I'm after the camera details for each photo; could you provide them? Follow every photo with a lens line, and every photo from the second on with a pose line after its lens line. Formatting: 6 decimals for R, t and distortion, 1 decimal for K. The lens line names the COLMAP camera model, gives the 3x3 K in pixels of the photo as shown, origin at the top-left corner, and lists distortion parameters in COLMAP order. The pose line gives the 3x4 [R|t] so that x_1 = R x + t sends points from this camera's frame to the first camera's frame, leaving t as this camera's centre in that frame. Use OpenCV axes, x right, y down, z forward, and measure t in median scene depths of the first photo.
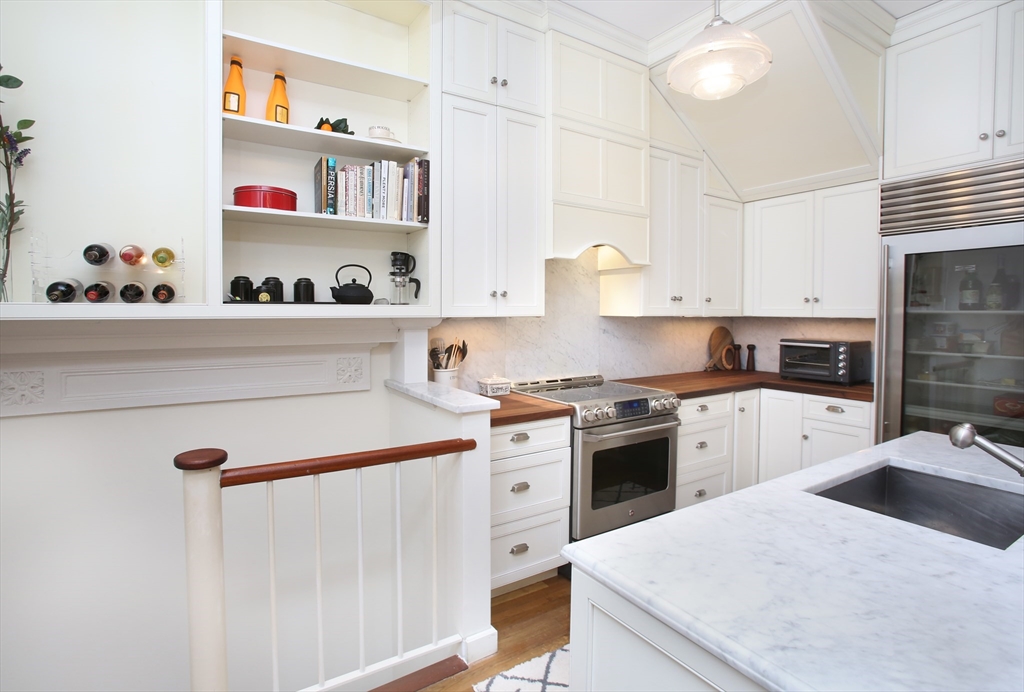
lens RADIAL K [[514.9, 0, 511.6], [0, 514.9, 328.1], [0, 0, 1]] dist [-0.000953, -0.000120]
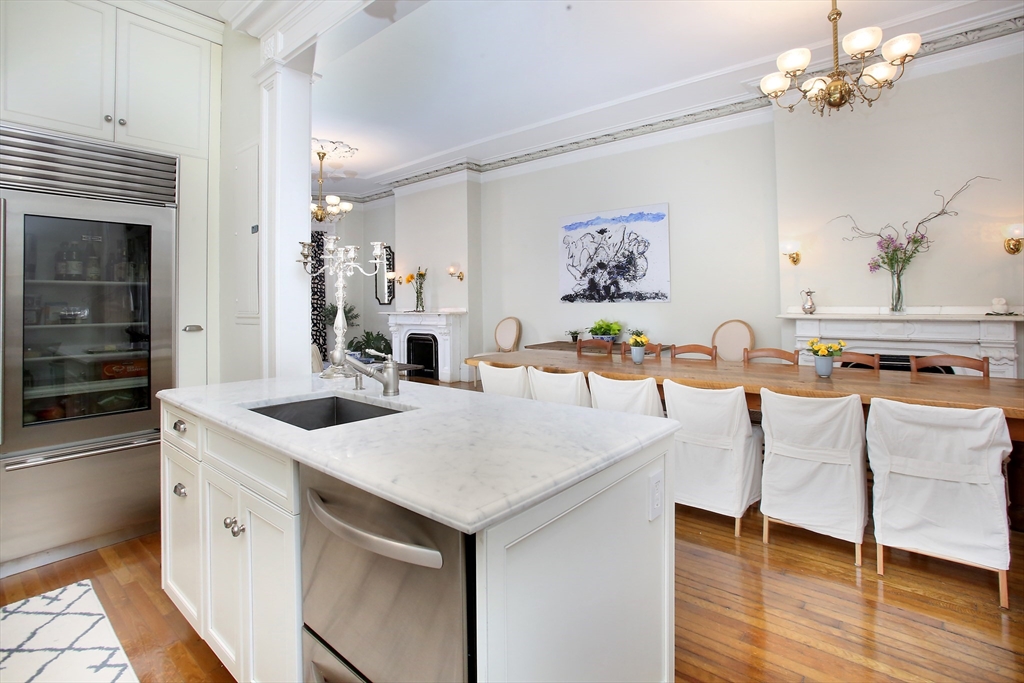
lens RADIAL K [[510.5, 0, 509.9], [0, 510.5, 290.9], [0, 0, 1]] dist [-0.065646, 0.024760]
pose [[-0.272578, 0.026214, 0.961777, -0.213651], [0.042511, 0.998981, -0.015181, 0.028289], [-0.961194, 0.036748, -0.273414, 0.365090]]
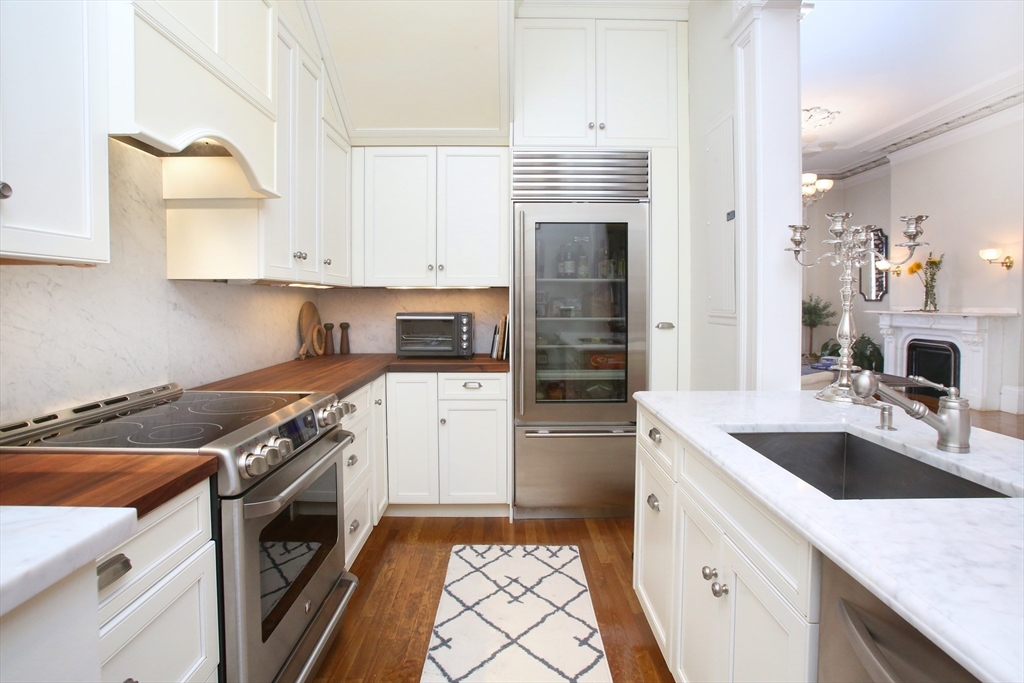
lens RADIAL K [[507.2, 0, 511.5], [0, 507.2, 309.6], [0, 0, 1]] dist [-0.063279, 0.028210]
pose [[0.542186, -0.016583, 0.840095, -0.089158], [0.028024, 0.999606, 0.001645, 0.021252], [-0.839791, 0.022650, 0.542437, 0.413608]]
